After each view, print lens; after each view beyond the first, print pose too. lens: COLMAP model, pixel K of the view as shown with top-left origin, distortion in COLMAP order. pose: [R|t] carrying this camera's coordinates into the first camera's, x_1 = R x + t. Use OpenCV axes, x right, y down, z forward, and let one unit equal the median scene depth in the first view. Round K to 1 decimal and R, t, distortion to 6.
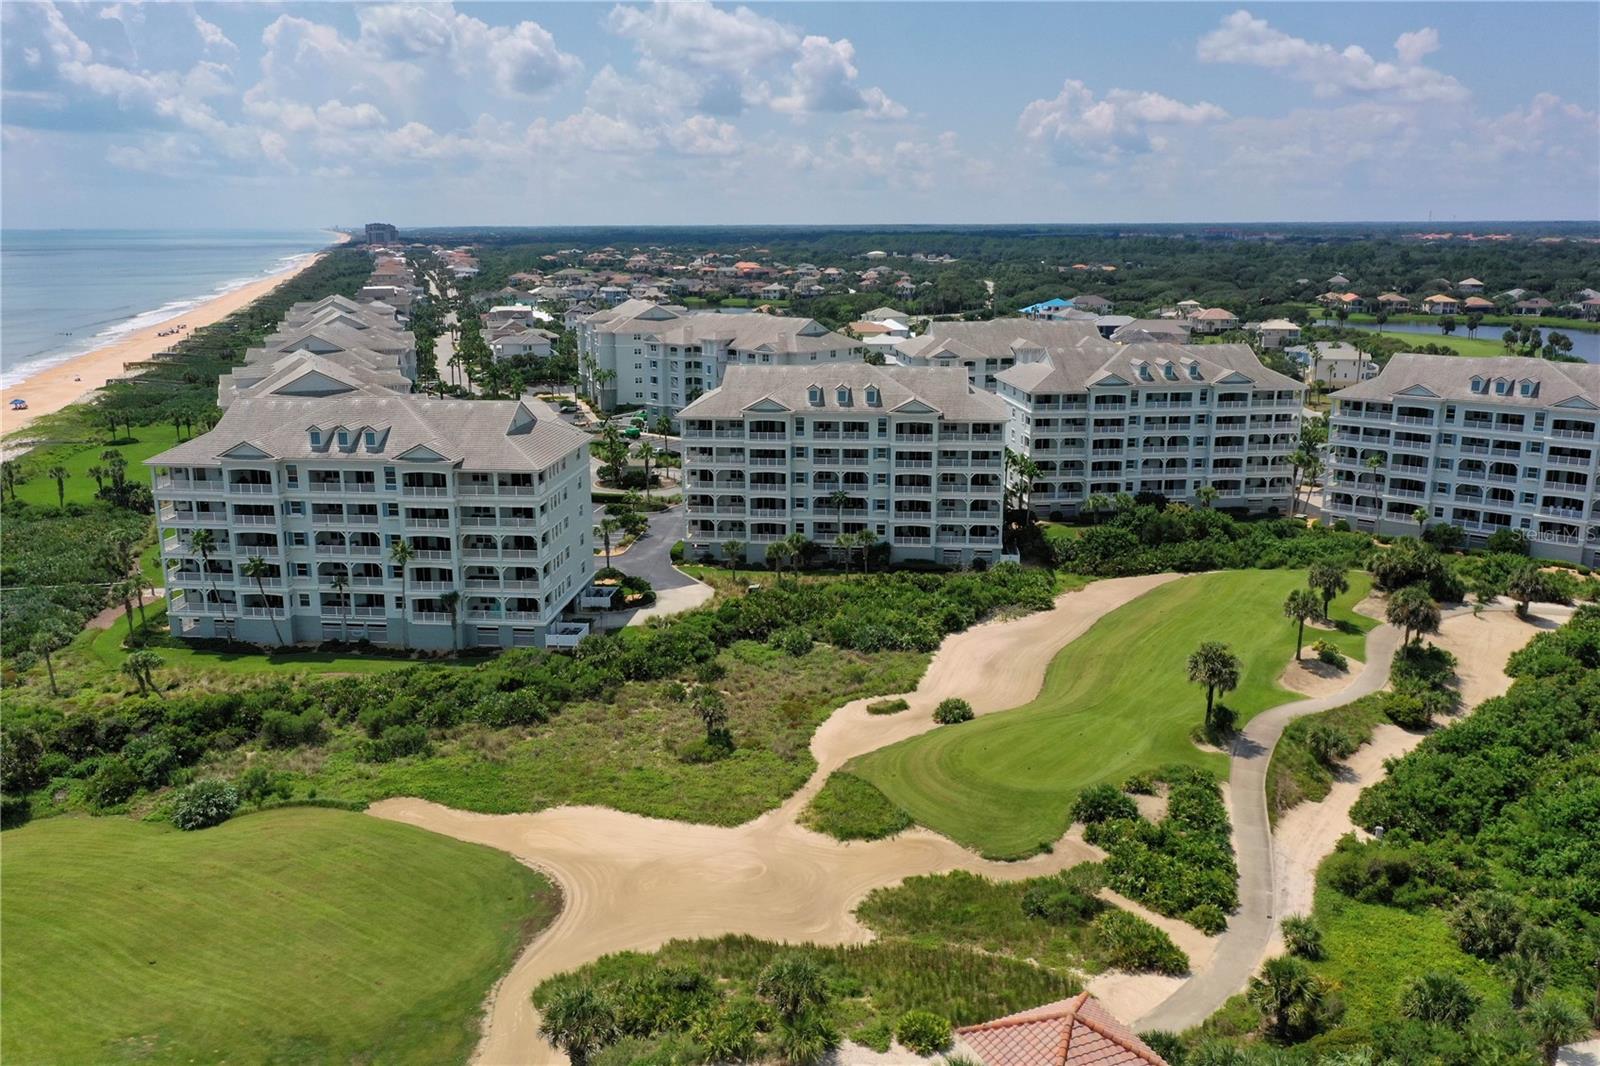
lens RADIAL K [[1288.5, 0, 800.0], [0, 1288.5, 533.0], [0, 0, 1]] dist [0.006601, 0.000387]
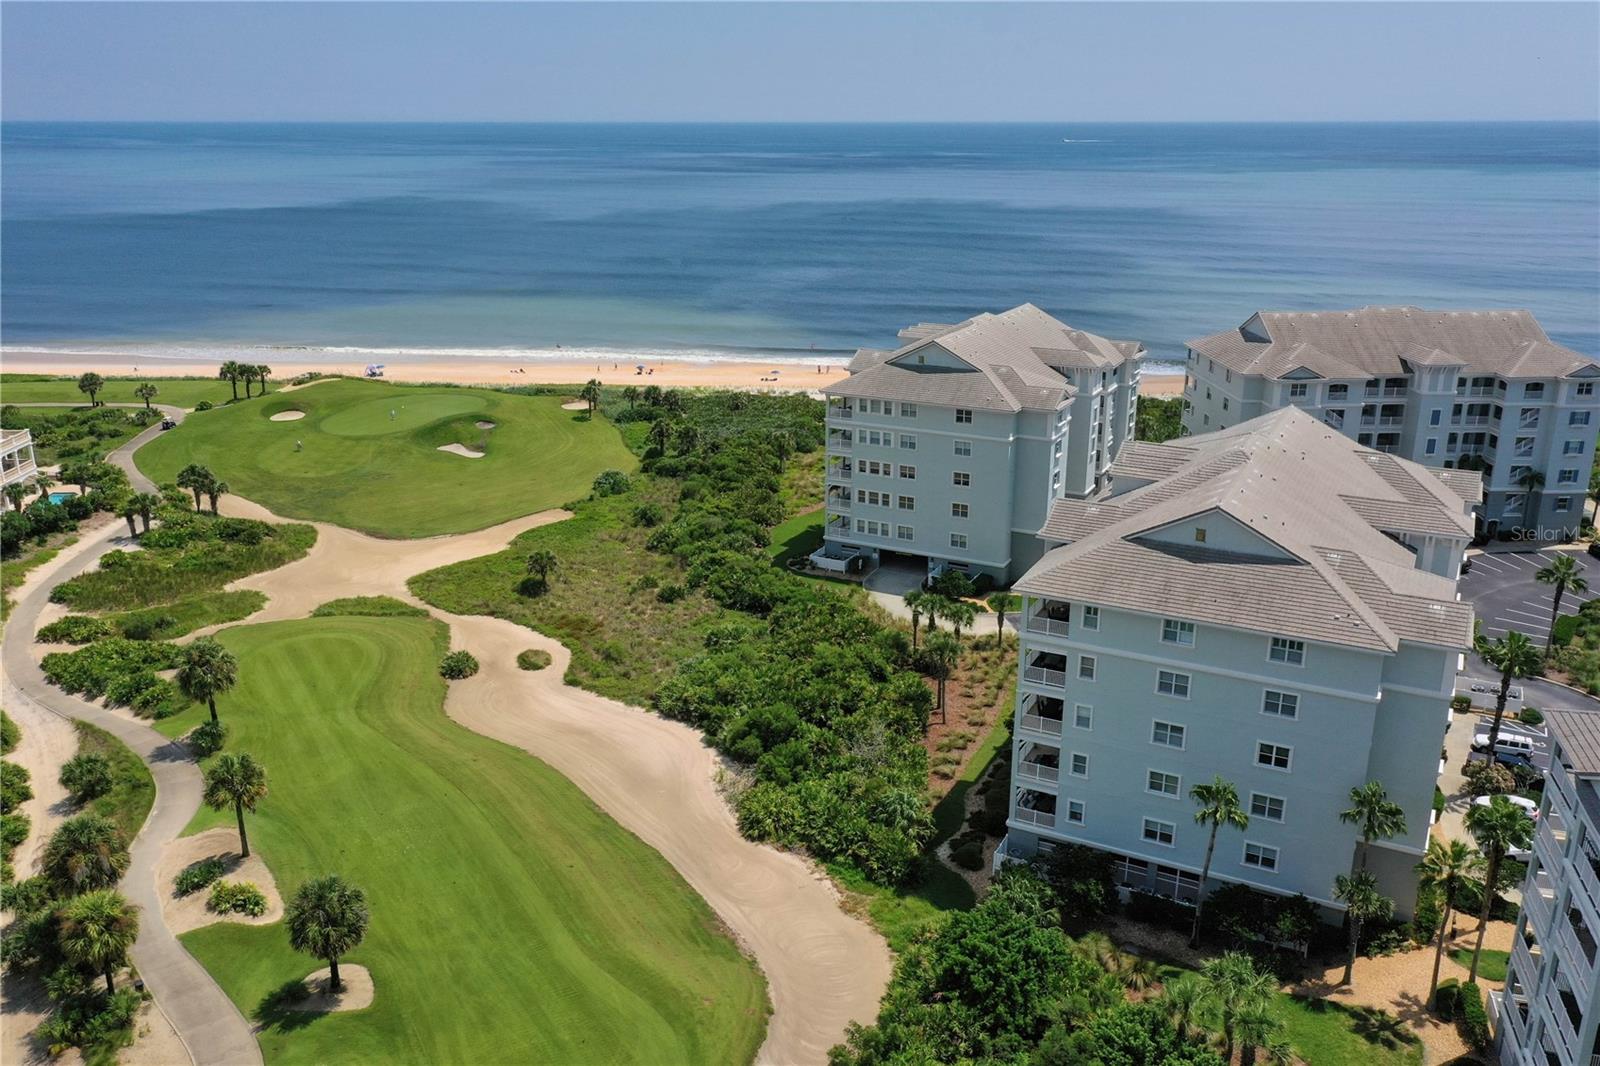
lens RADIAL K [[1288.5, 0, 800.0], [0, 1288.5, 533.0], [0, 0, 1]] dist [0.006601, 0.000387]
pose [[-0.369158, 0.287158, -0.883890, 0.851526], [-0.213875, 0.899291, 0.381487, -0.379152], [0.904422, 0.329871, -0.270565, 1.439855]]
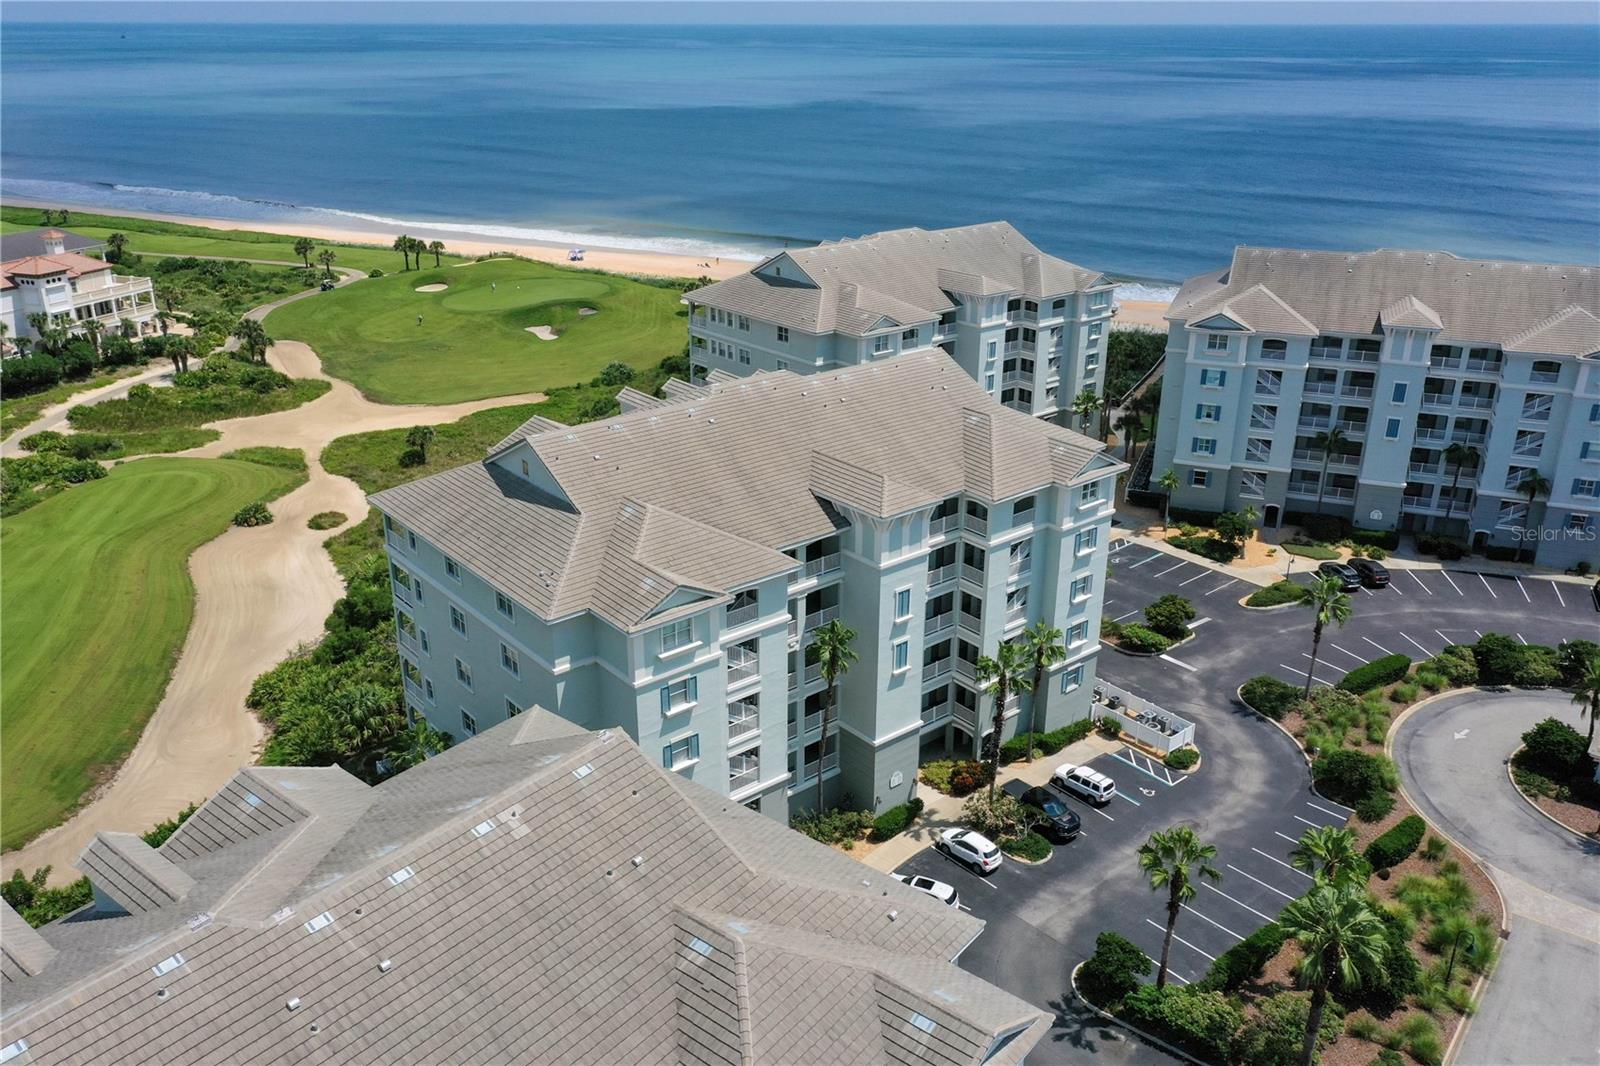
lens RADIAL K [[1267.9, 0, 800.0], [0, 1267.9, 533.0], [0, 0, 1]] dist [0.011124, 0.002391]
pose [[-0.699986, 0.268357, -0.661819, 0.501243], [-0.165628, 0.840444, 0.515966, -0.472788], [0.694684, 0.470785, -0.543852, 1.877039]]
